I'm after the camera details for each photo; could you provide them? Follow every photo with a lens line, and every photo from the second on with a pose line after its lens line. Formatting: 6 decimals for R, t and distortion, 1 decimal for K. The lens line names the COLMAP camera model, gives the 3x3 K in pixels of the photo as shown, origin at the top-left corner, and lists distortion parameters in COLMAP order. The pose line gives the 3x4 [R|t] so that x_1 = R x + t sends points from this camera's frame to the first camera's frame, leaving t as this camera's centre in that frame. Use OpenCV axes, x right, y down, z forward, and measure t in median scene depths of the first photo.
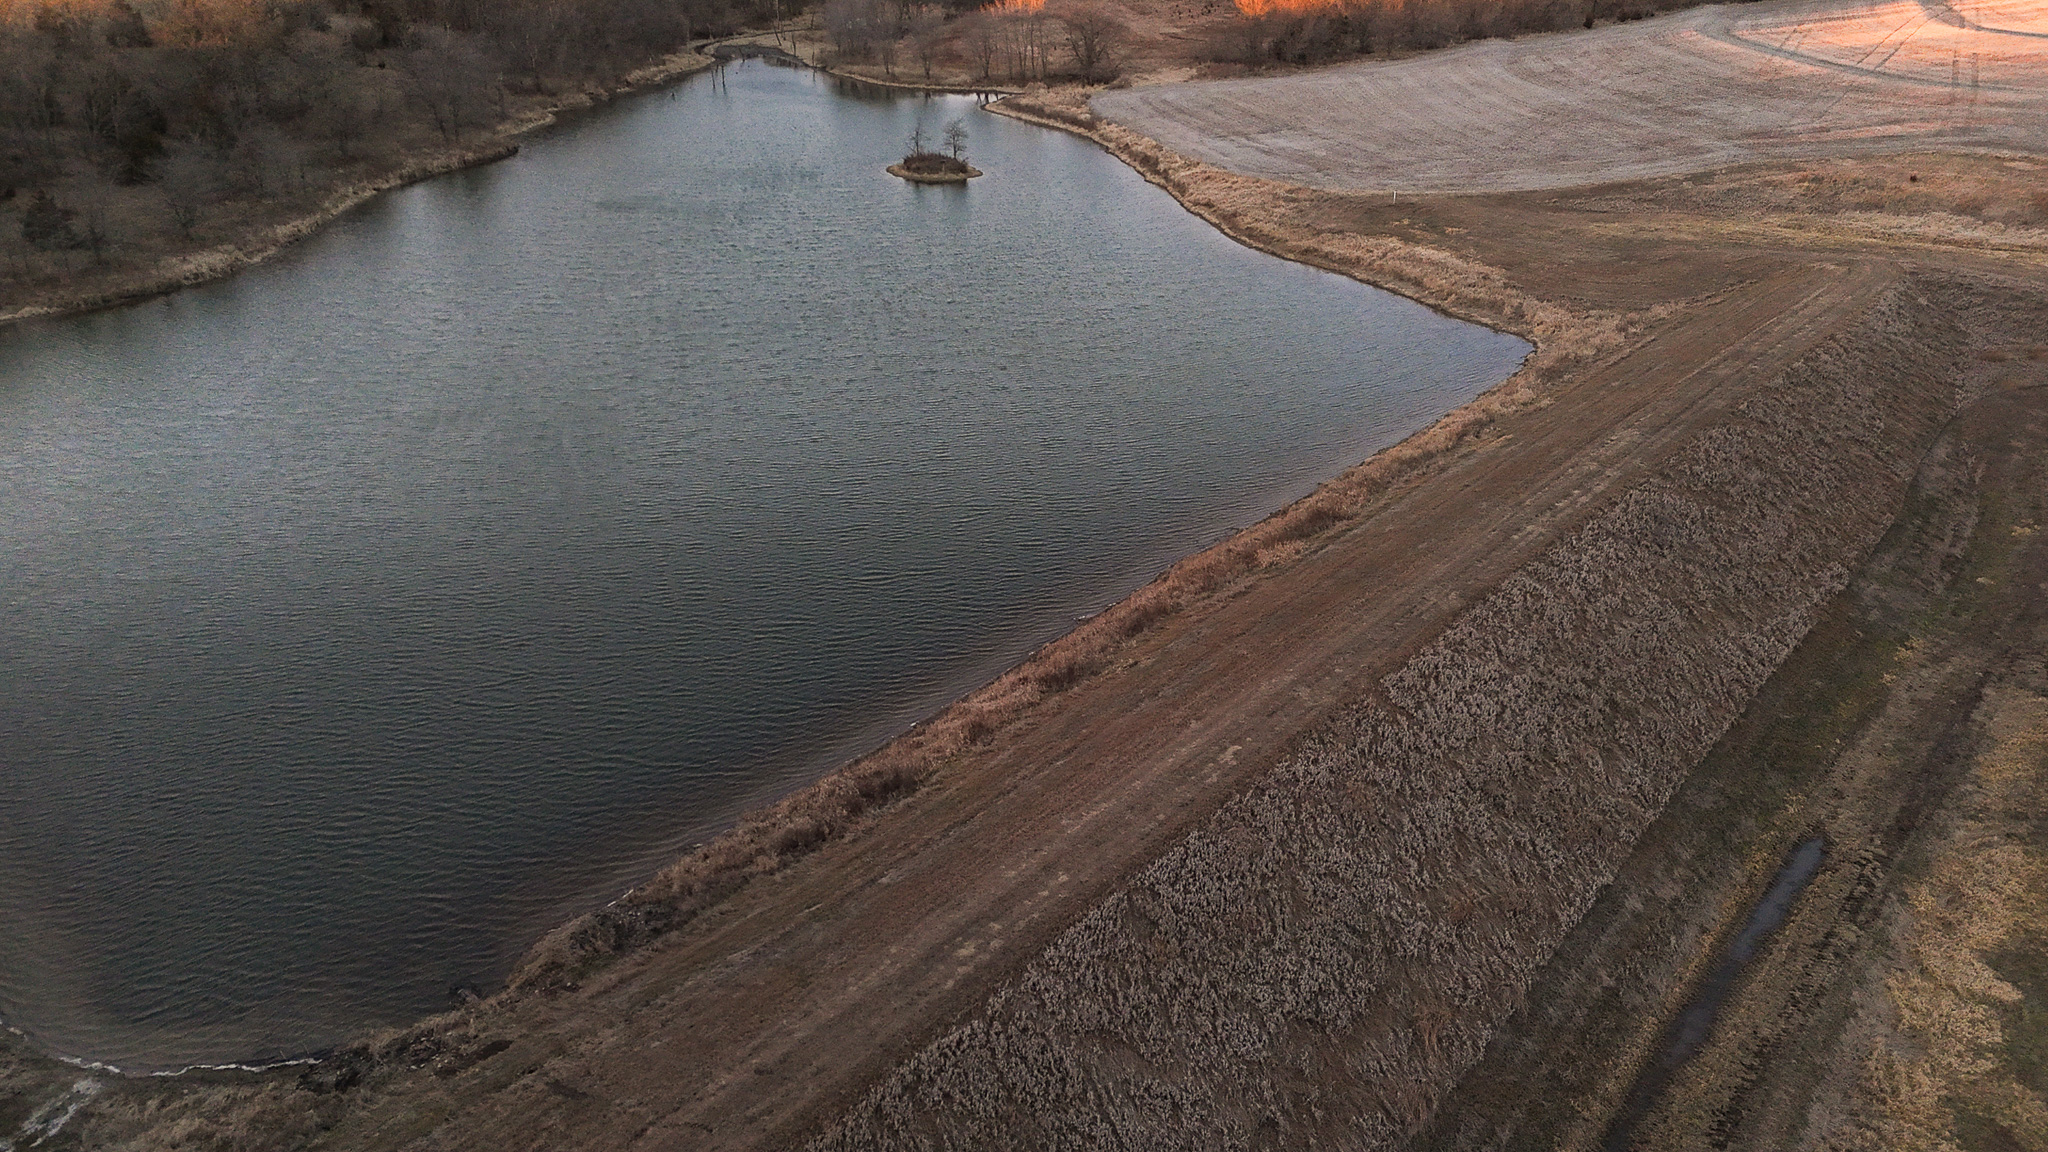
lens RADIAL K [[1492.3, 0, 1026.0], [0, 1492.3, 577.7], [0, 0, 1]] dist [0.097472, -0.093072]
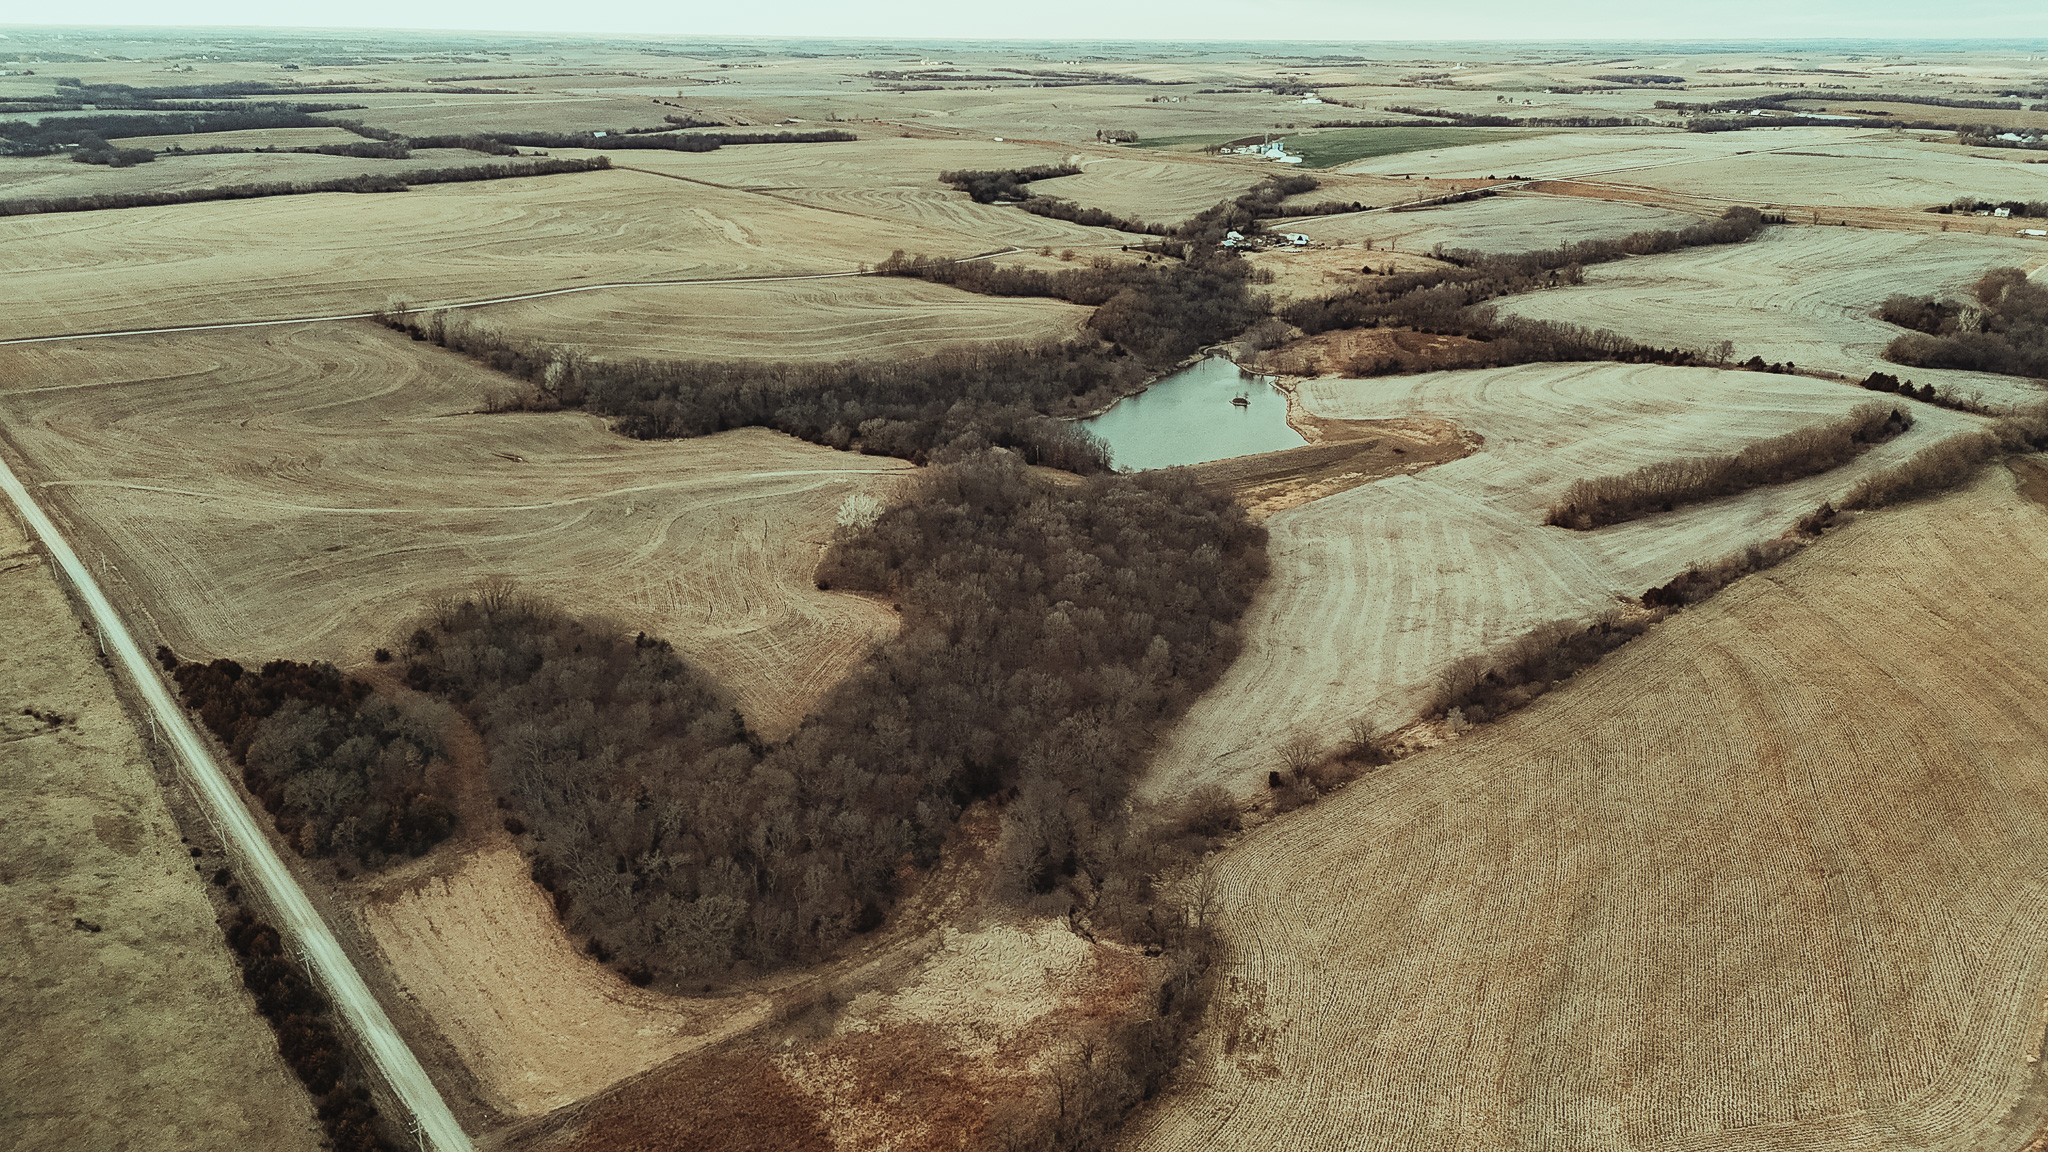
lens RADIAL K [[1492.3, 0, 1033.8], [0, 1492.3, 580.1], [0, 0, 1]] dist [0.097472, -0.093072]
pose [[0.936145, 0.123988, -0.329029, 1.034420], [-0.155043, 0.985440, -0.069782, 0.748312], [0.315586, 0.116339, 0.941738, -3.808388]]
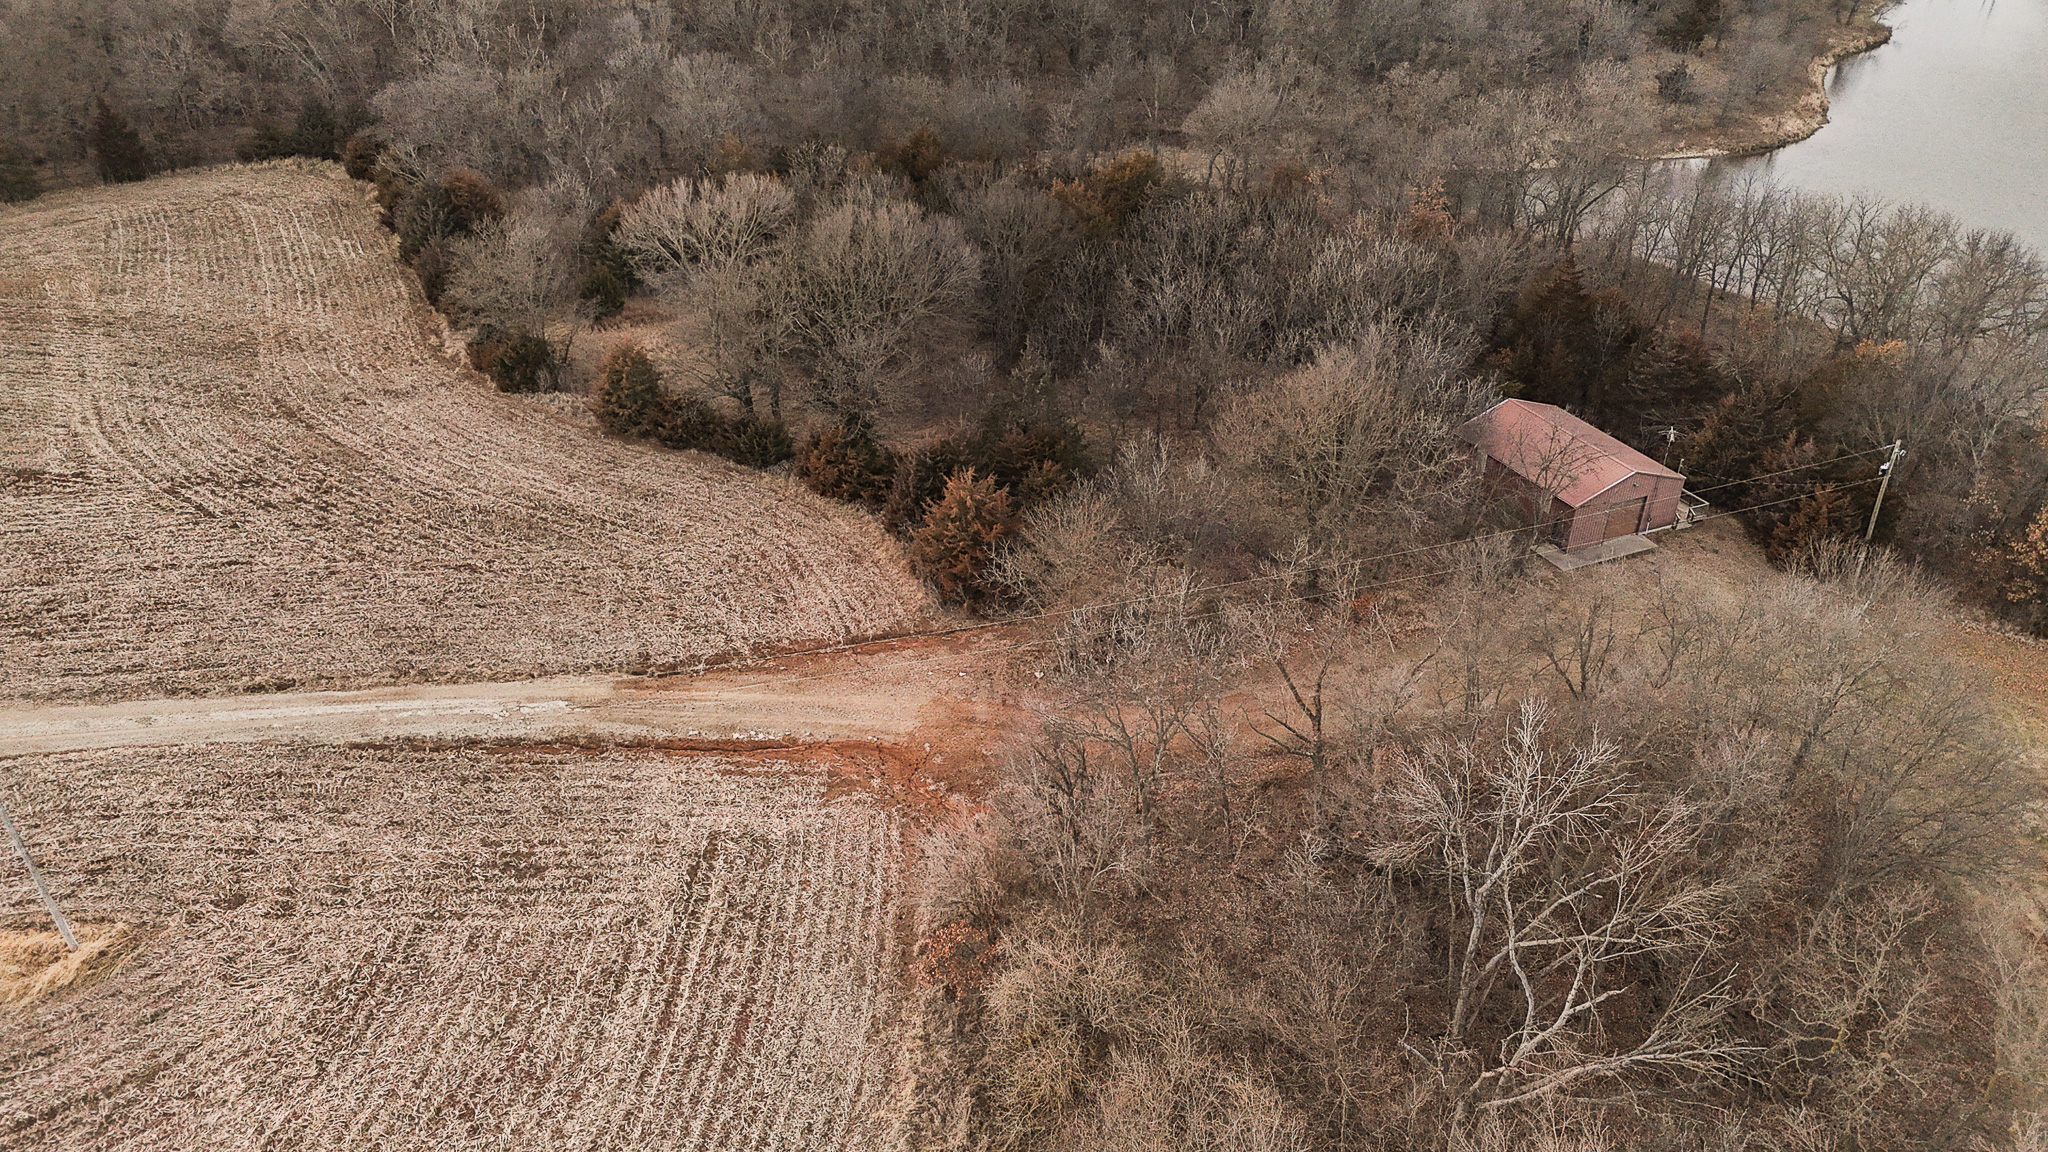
lens RADIAL K [[1492.3, 0, 1019.9], [0, 1492.3, 576.4], [0, 0, 1]] dist [0.097472, -0.093072]
pose [[0.876933, 0.254808, -0.407506, -0.432511], [-0.206312, 0.965372, 0.159661, 0.100361], [0.434078, -0.055938, 0.899137, -0.515269]]
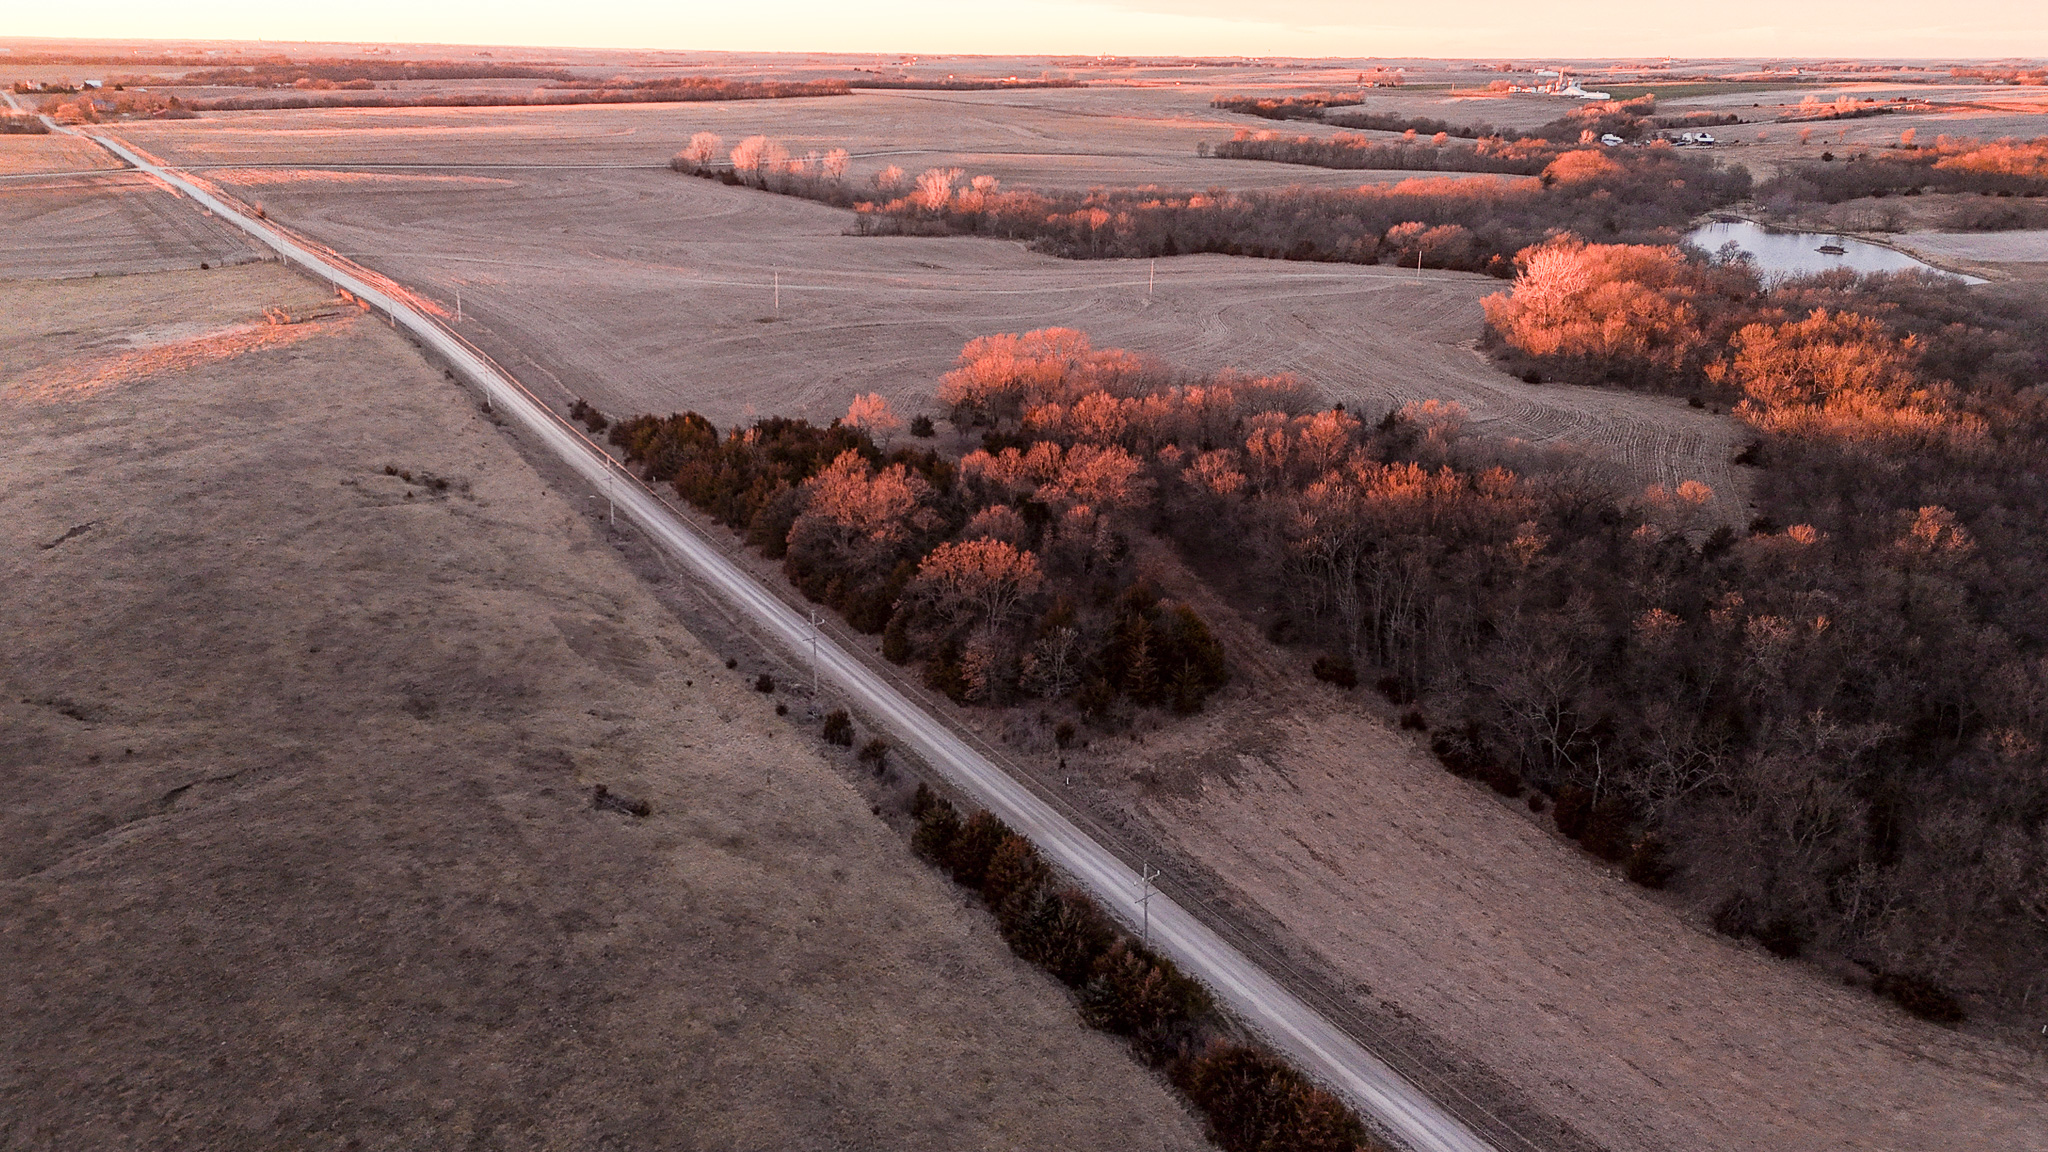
lens RADIAL K [[1492.3, 0, 1033.3], [0, 1492.3, 578.1], [0, 0, 1]] dist [0.097472, -0.093072]
pose [[0.900679, 0.148357, -0.408372, -0.193818], [-0.192739, 0.978785, -0.069511, 1.141240], [0.389396, 0.141317, 0.910165, -2.976124]]
